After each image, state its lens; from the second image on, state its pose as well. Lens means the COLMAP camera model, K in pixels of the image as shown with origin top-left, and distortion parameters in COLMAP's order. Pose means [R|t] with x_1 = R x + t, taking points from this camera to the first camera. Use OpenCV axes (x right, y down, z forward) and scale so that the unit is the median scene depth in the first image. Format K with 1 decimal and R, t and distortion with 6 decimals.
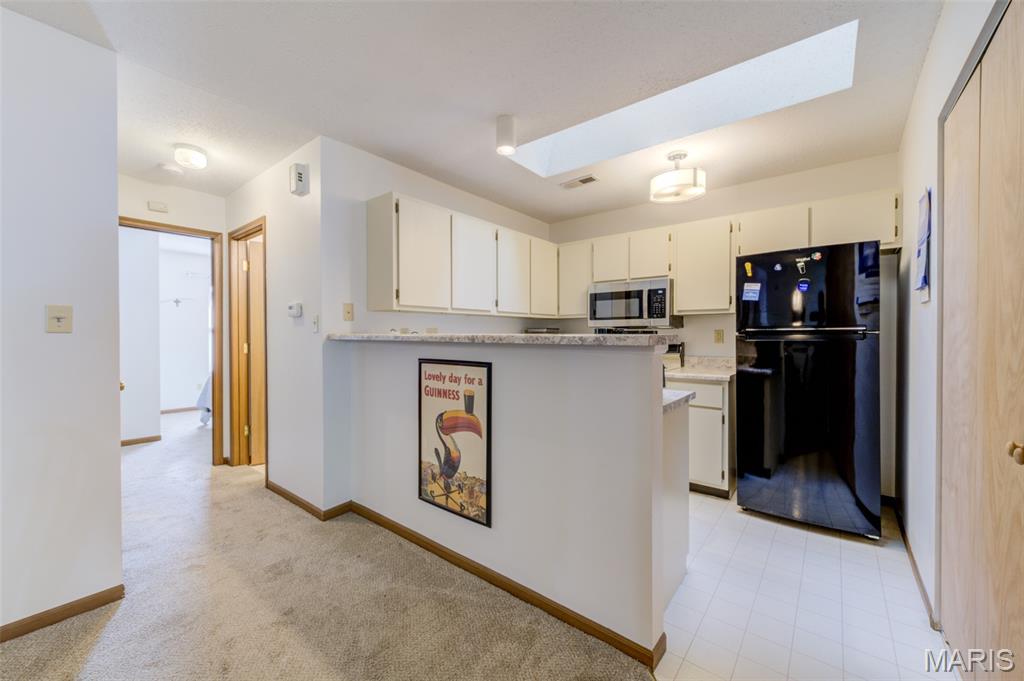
lens RADIAL K [[401.2, 0, 511.3], [0, 401.2, 339.0], [0, 0, 1]] dist [0.000098, 0.000112]
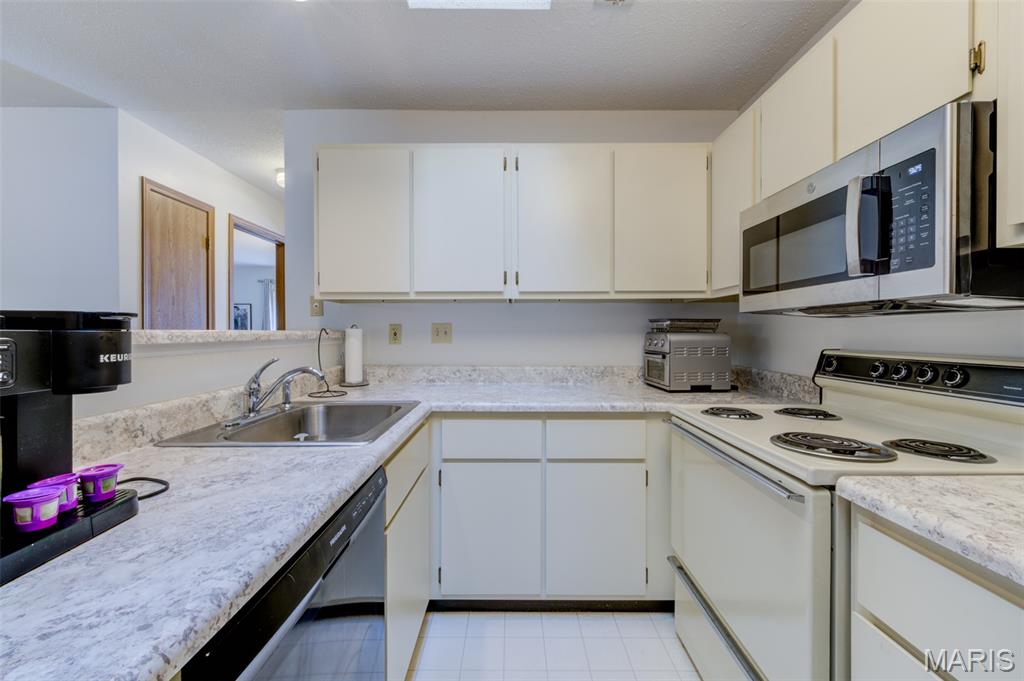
lens RADIAL K [[401.2, 0, 509.8], [0, 401.2, 336.5], [0, 0, 1]] dist [0.000098, 0.000112]
pose [[0.618463, 0.008128, -0.785772, 0.643815], [-0.011277, 0.999935, 0.001468, -0.008161], [0.785733, 0.007954, 0.618515, 0.974247]]
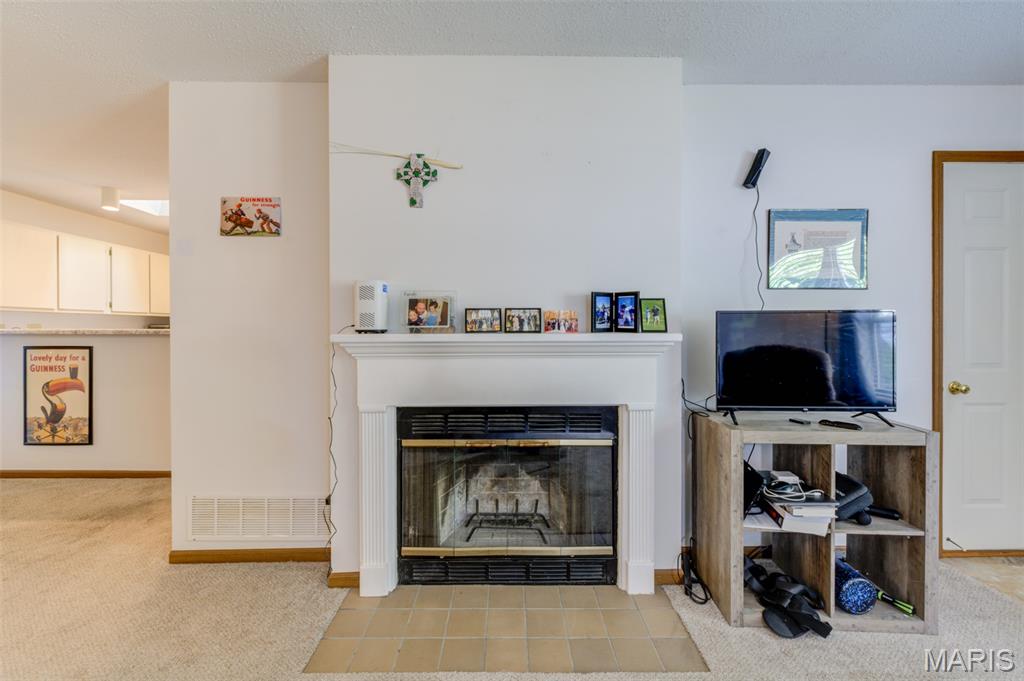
lens RADIAL K [[401.2, 0, 505.2], [0, 401.2, 330.4], [0, 0, 1]] dist [0.000098, 0.000112]
pose [[0.773860, -0.003295, 0.633349, 0.192678], [0.007496, 0.999964, -0.003957, 0.010837], [-0.633313, 0.007810, 0.773857, -1.200166]]
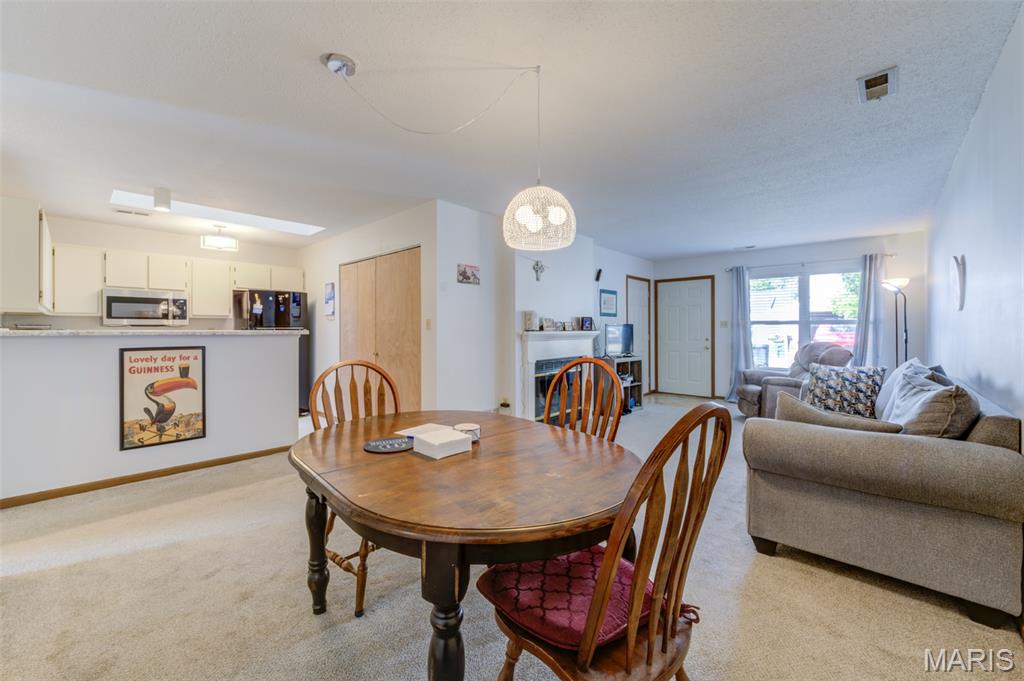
lens RADIAL K [[401.2, 0, 505.4], [0, 401.2, 327.6], [0, 0, 1]] dist [0.000098, 0.000112]
pose [[0.077863, 0.005729, 0.996948, -1.522306], [0.013834, 0.999881, -0.006826, 0.004846], [-0.996868, 0.014324, 0.077775, -0.432110]]
